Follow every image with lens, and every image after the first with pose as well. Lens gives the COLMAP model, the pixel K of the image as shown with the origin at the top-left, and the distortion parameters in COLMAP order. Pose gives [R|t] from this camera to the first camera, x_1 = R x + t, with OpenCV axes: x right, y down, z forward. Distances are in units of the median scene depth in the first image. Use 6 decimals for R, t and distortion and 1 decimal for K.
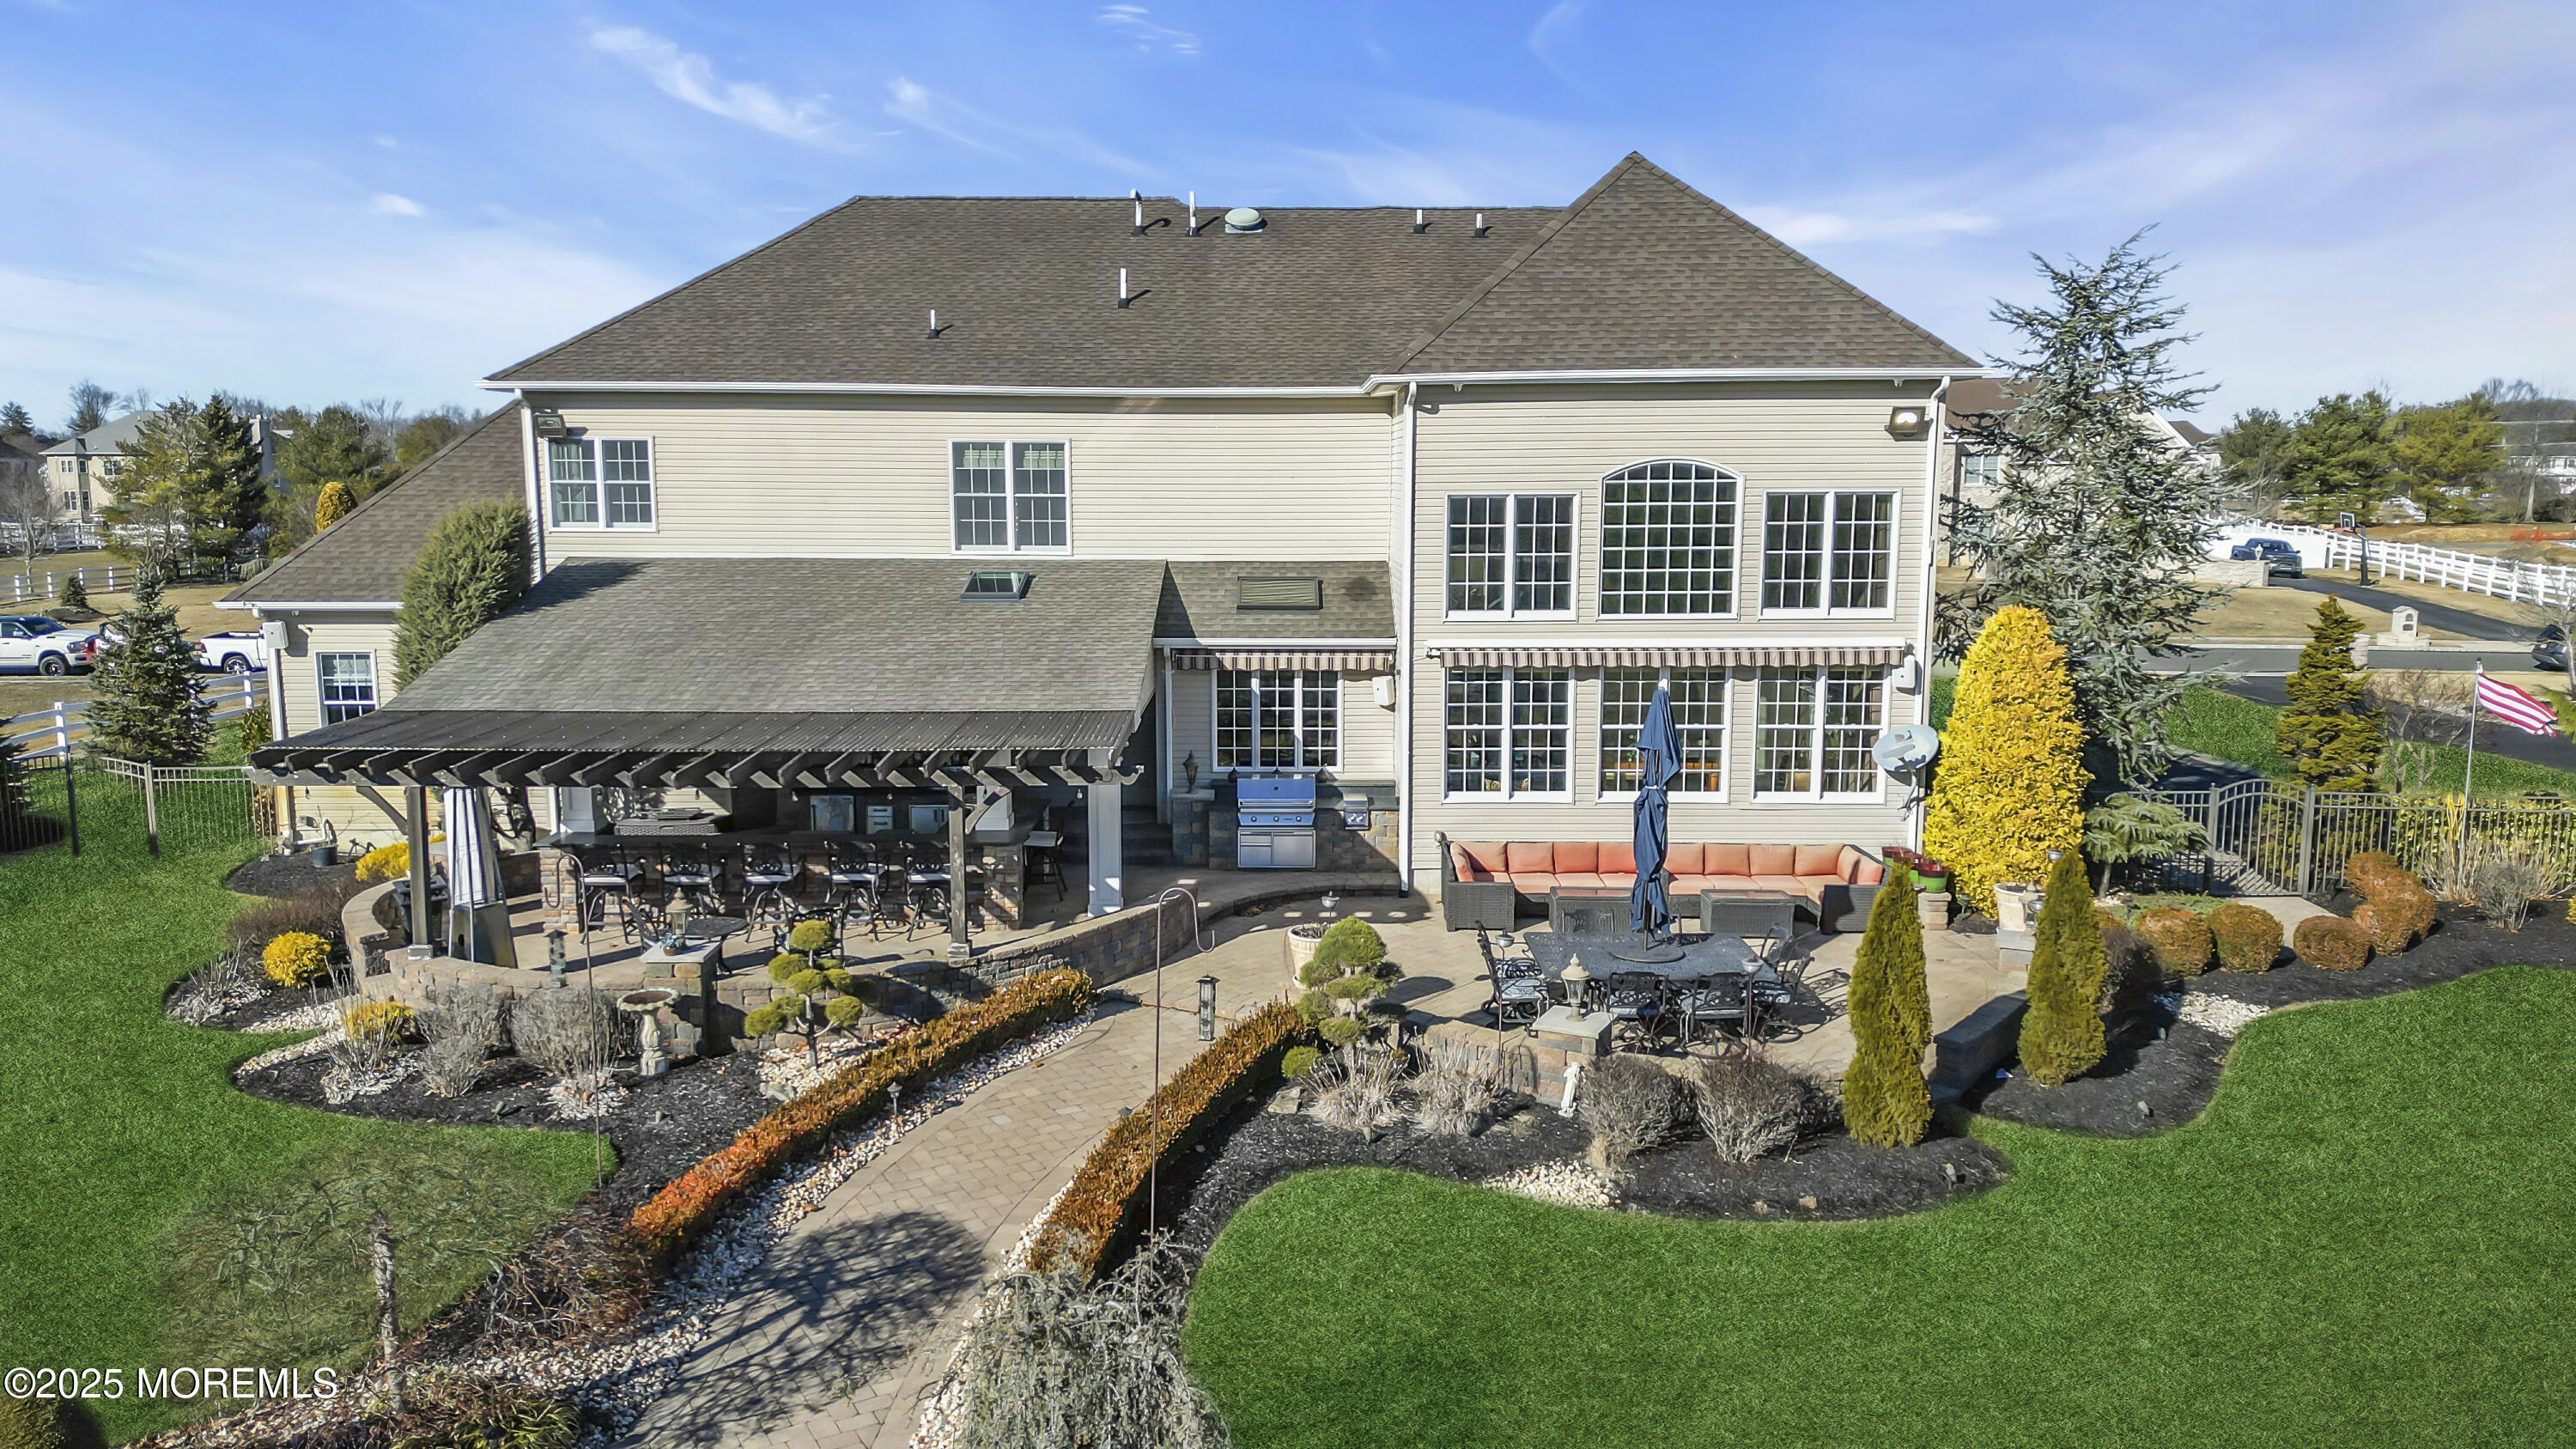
lens RADIAL K [[1681.7, 0, 1288.0], [0, 1681.7, 724.5], [0, 0, 1]] dist [0.105528, -0.110571]
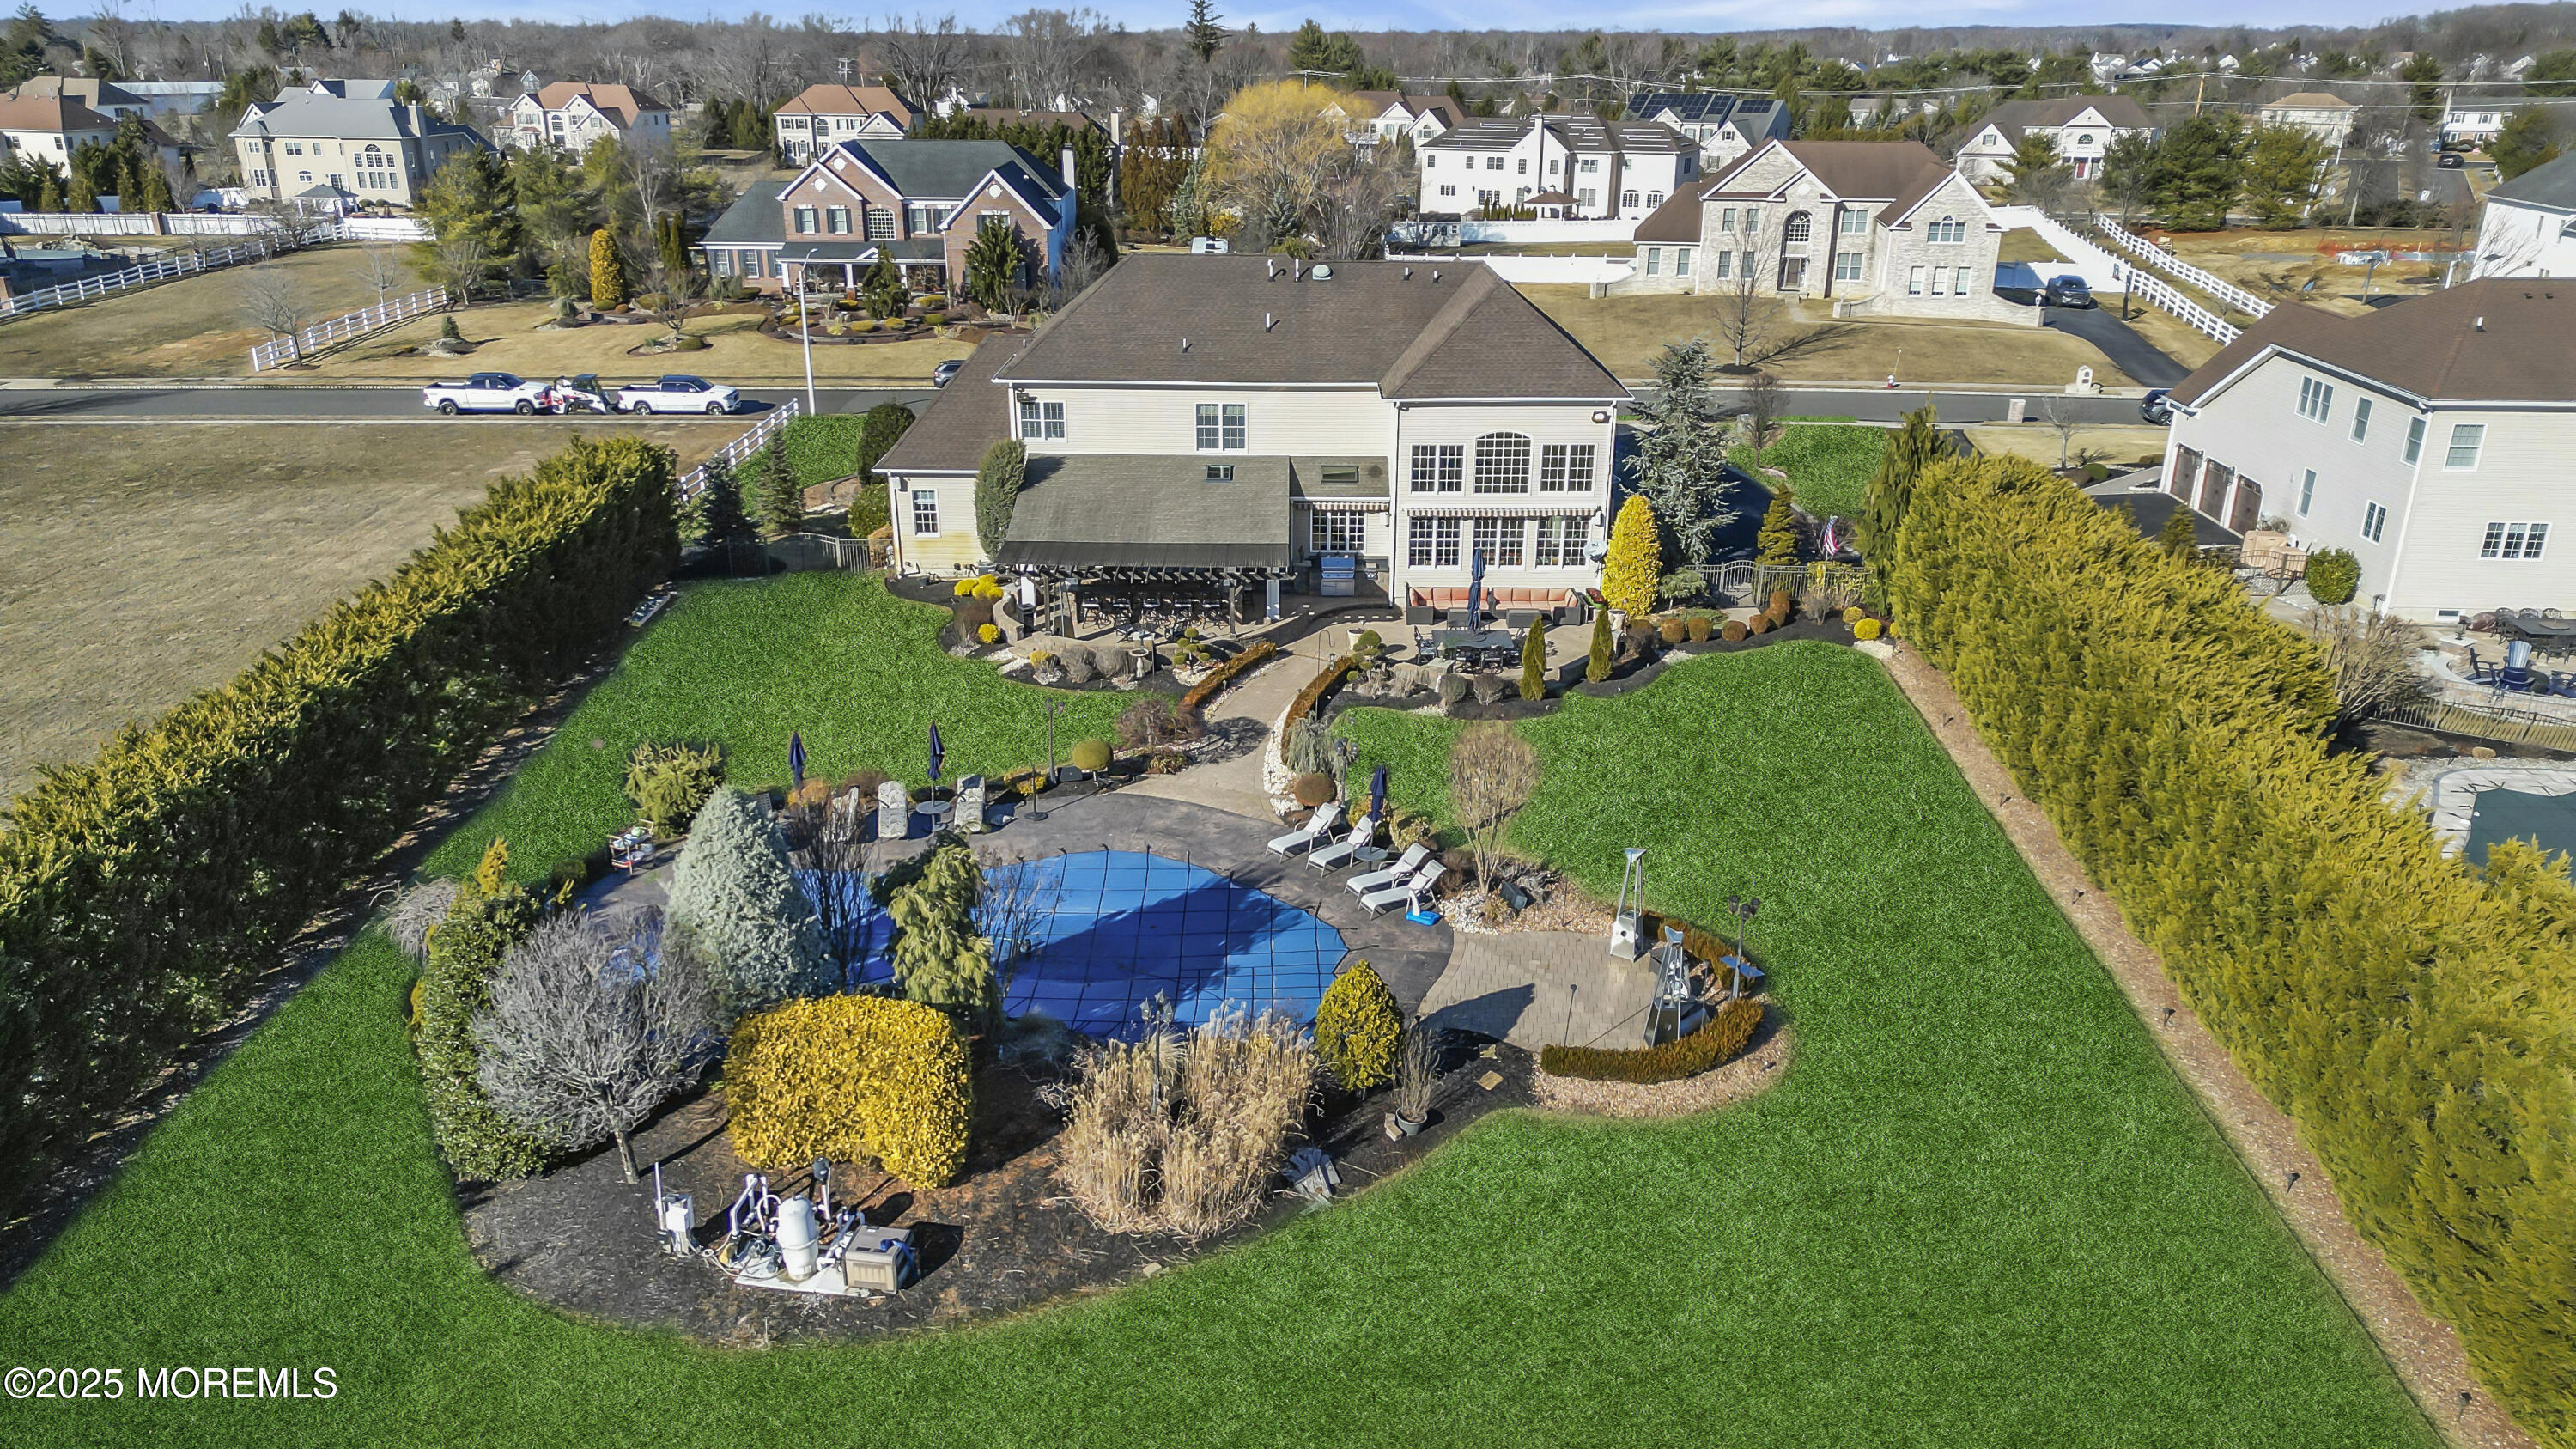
lens RADIAL K [[1681.7, 0, 1288.0], [0, 1681.7, 724.5], [0, 0, 1]] dist [0.105528, -0.110571]
pose [[0.999969, 0.006064, -0.005034, -0.067990], [-0.004745, 0.973223, 0.229814, -0.299326], [0.006293, -0.229783, 0.973222, -1.440100]]
